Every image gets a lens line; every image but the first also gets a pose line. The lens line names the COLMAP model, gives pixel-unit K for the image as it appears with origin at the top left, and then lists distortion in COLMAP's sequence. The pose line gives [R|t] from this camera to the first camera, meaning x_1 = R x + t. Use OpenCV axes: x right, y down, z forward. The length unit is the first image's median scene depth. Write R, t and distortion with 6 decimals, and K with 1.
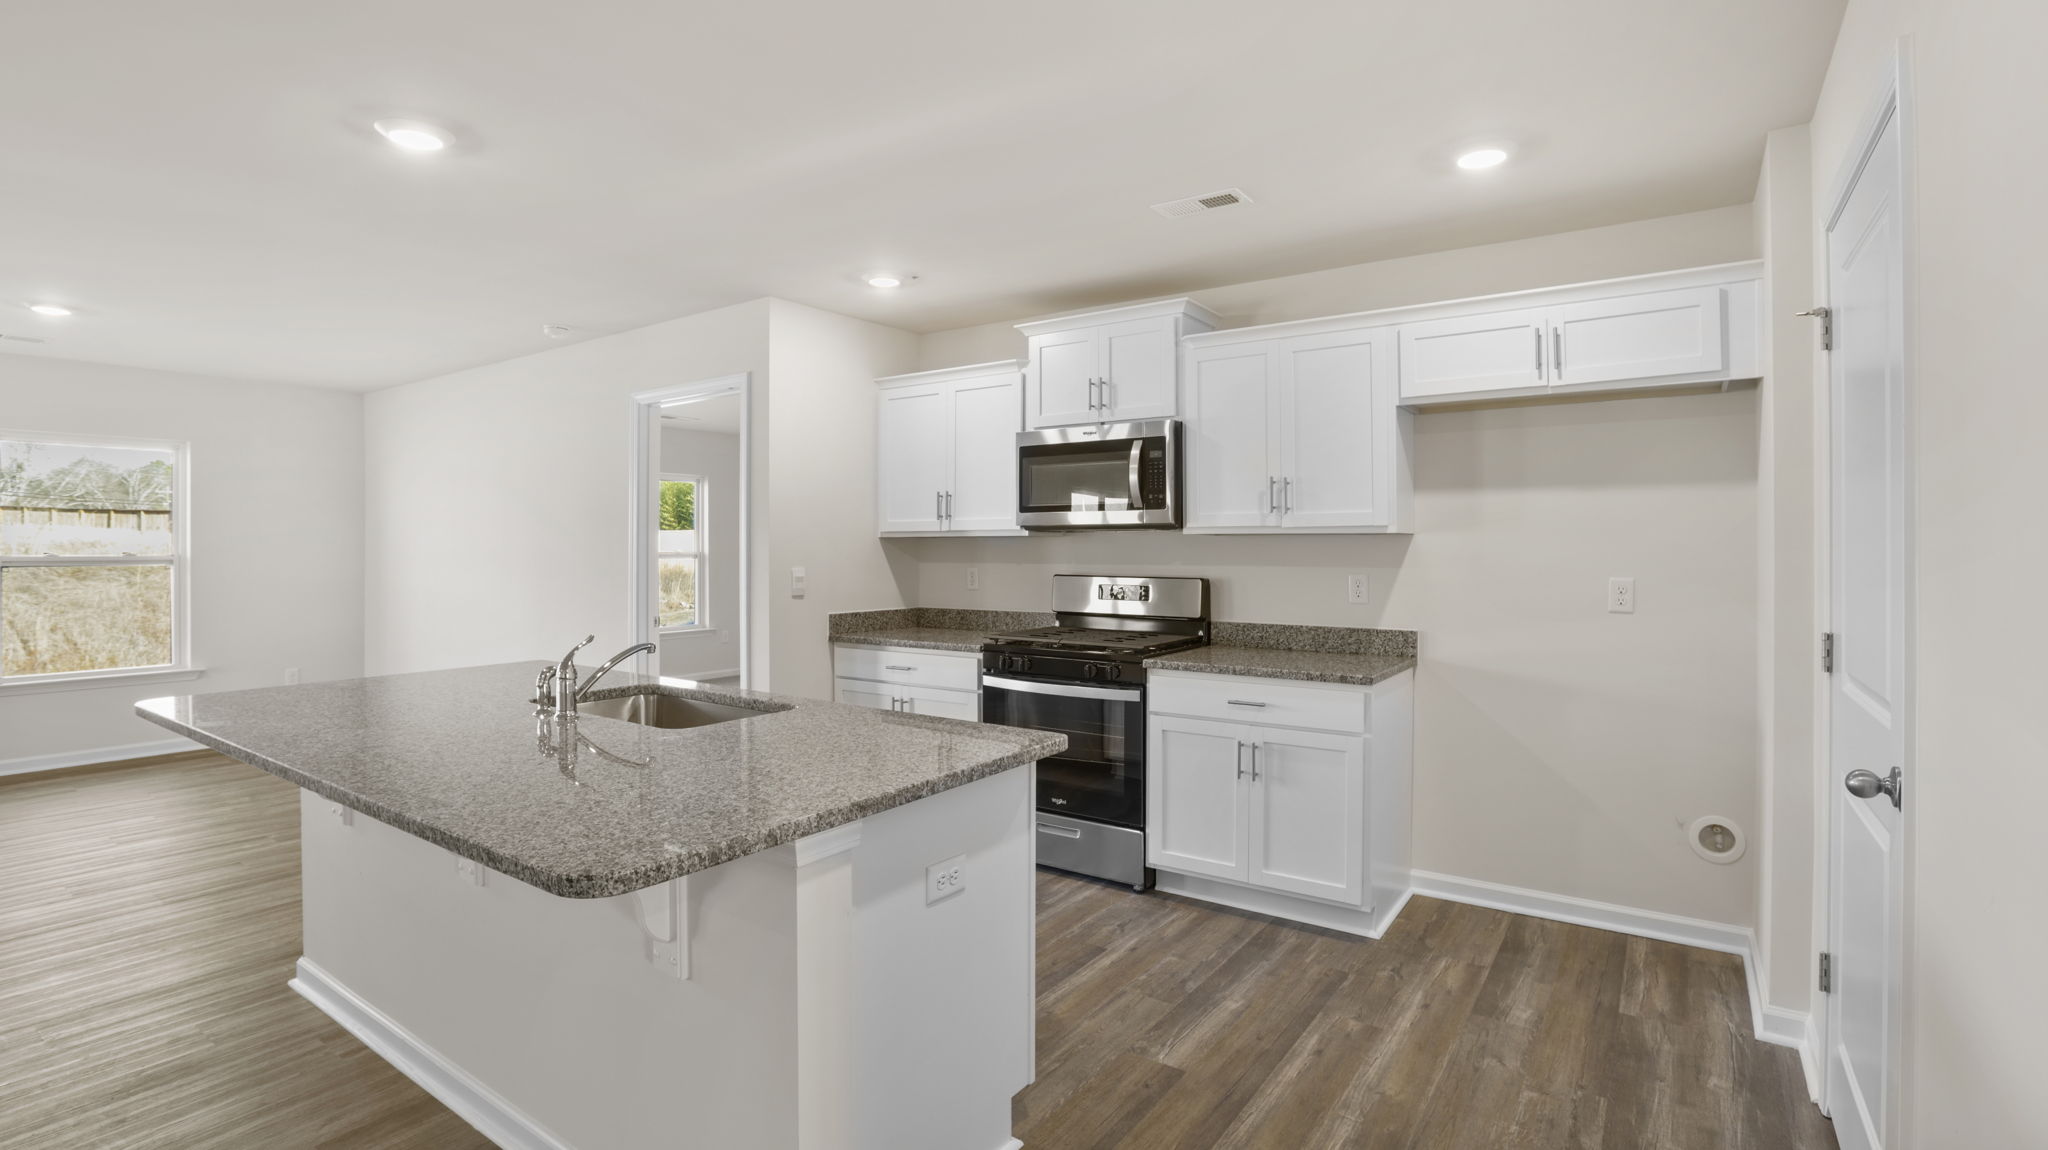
lens RADIAL K [[1041.3, 0, 1032.2], [0, 1041.3, 563.8], [0, 0, 1]] dist [-0.036681, 0.000542]
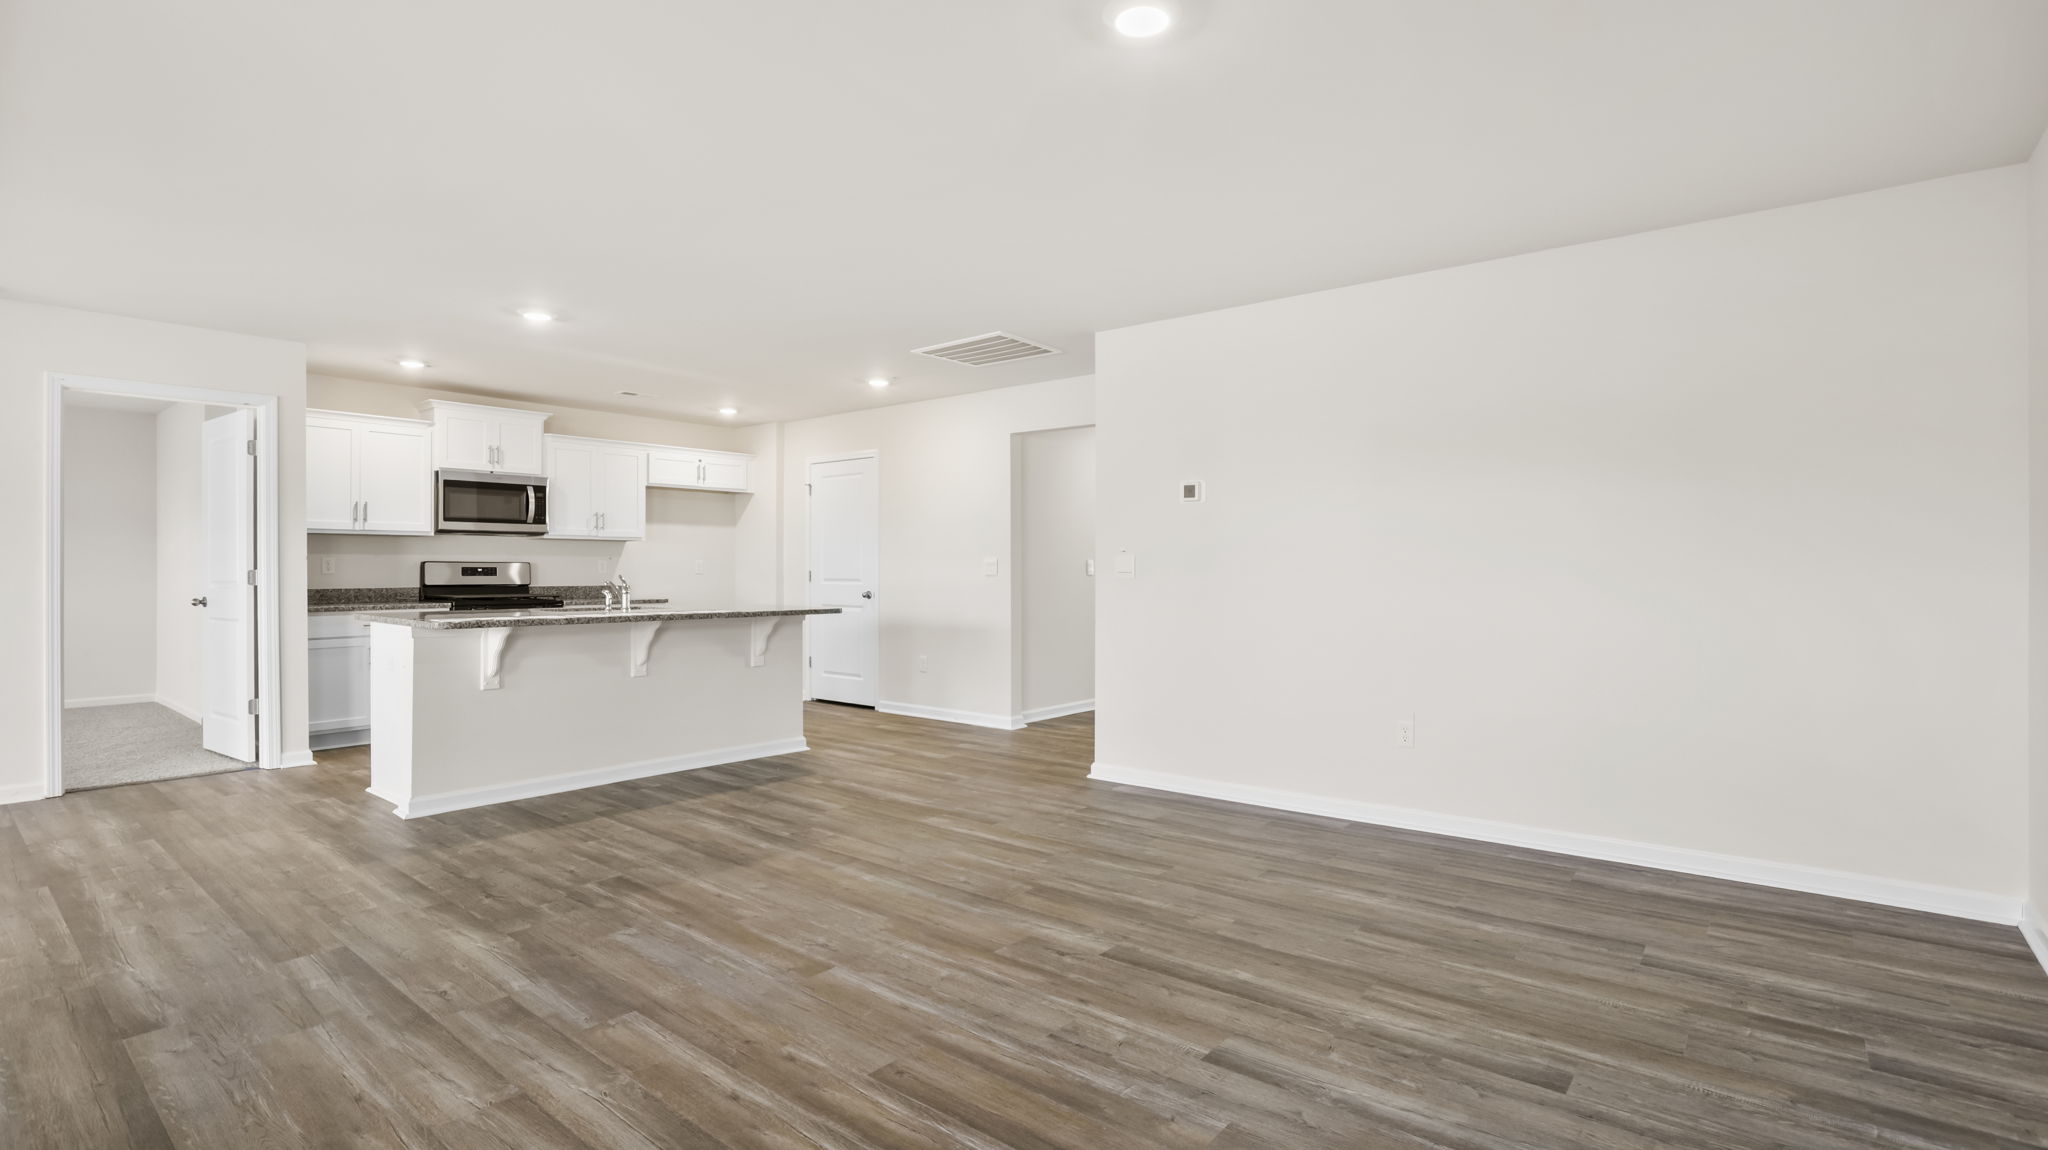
lens RADIAL K [[954.2, 0, 1044.9], [0, 954.2, 561.3], [0, 0, 1]] dist [-0.025726, 0.003475]
pose [[0.008447, 0.006017, 0.999946, -1.539006], [0.010766, 0.999923, -0.006108, 0.032620], [-0.999906, 0.010817, 0.008382, 0.082136]]
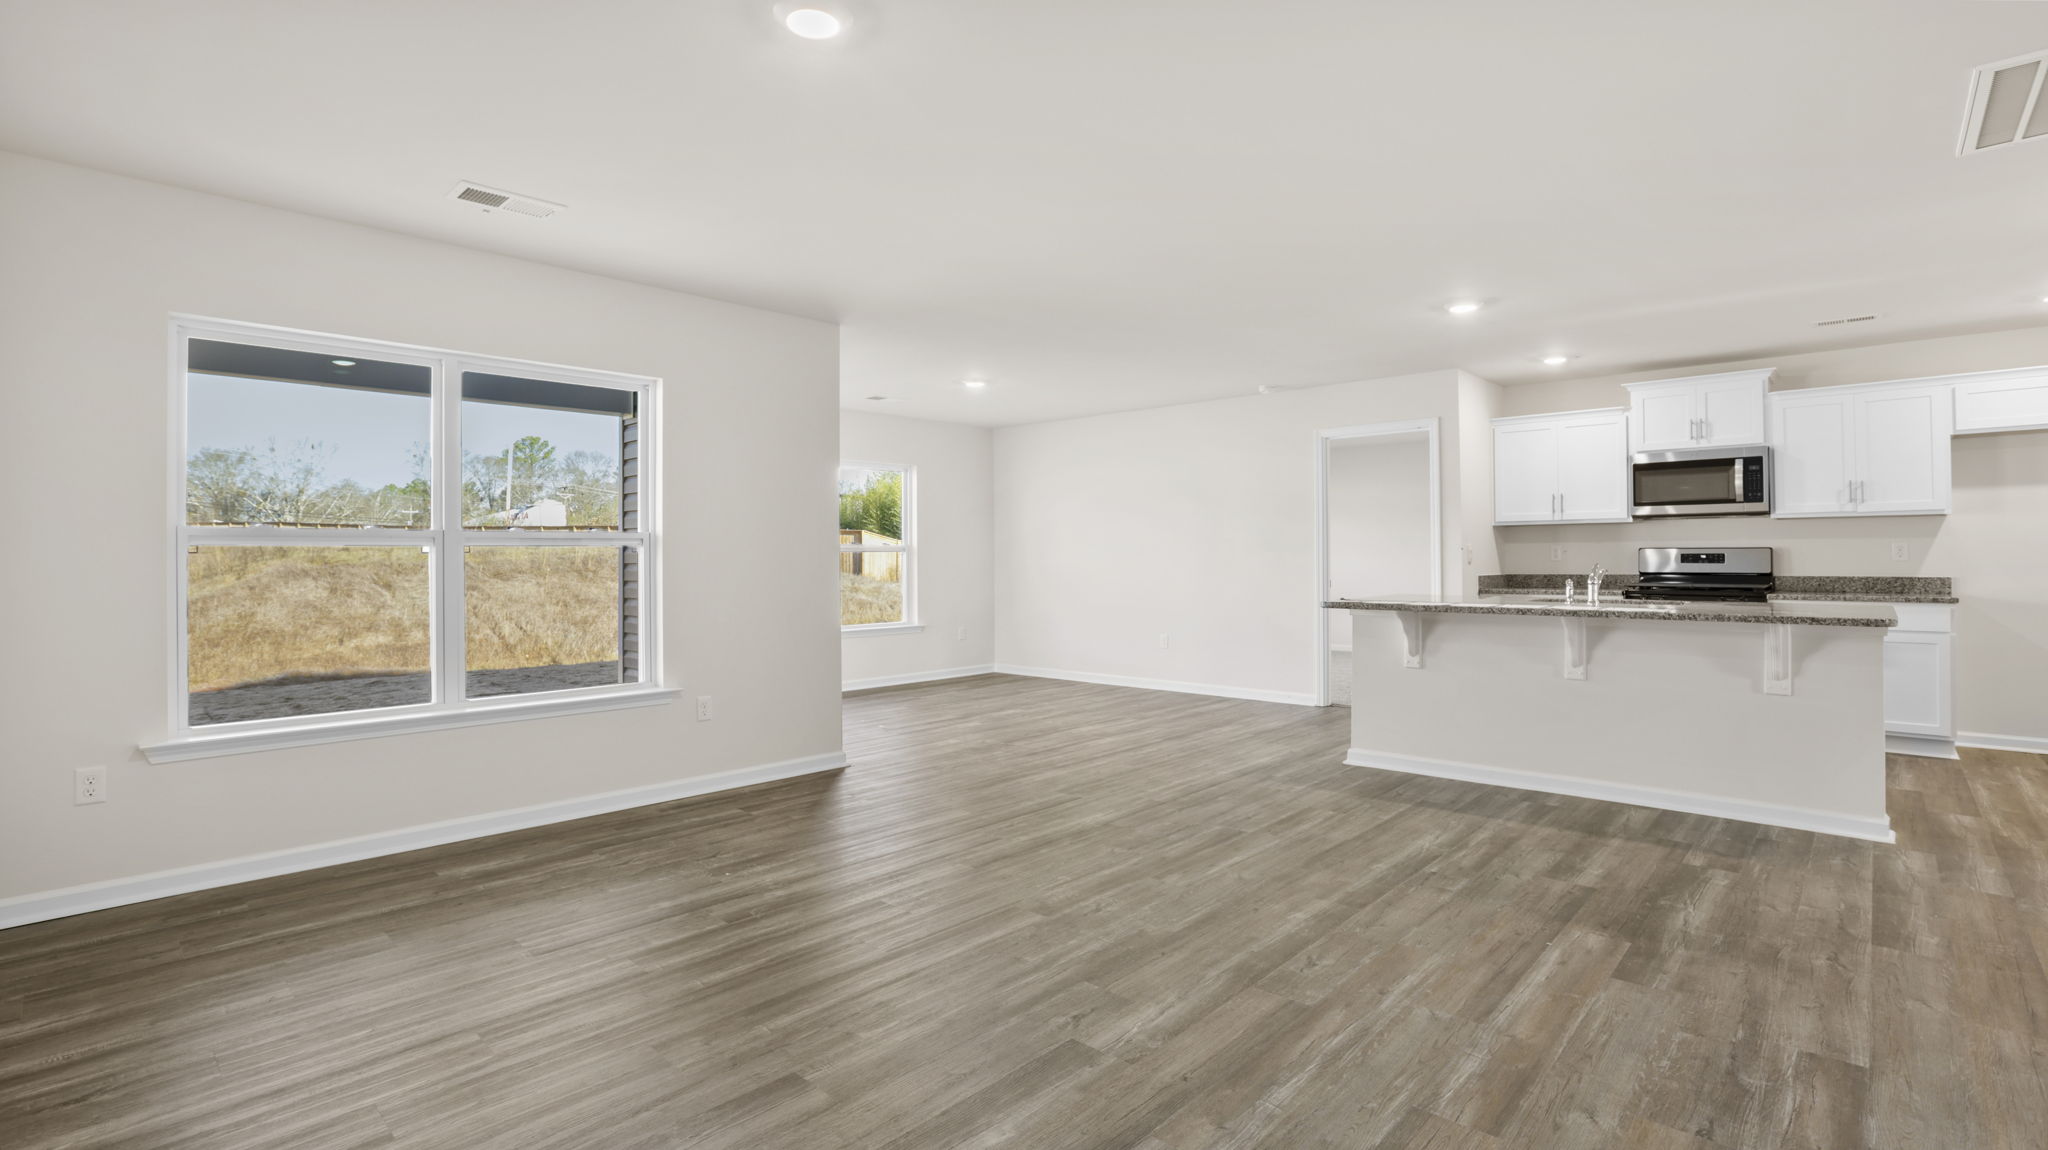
lens RADIAL K [[954.2, 0, 1031.6], [0, 954.2, 561.5], [0, 0, 1]] dist [-0.025726, 0.003475]
pose [[0.996848, -0.008397, -0.078895, -0.842545], [0.007681, 0.999927, -0.009376, 0.040564], [0.078968, 0.008740, 0.996839, -0.490843]]
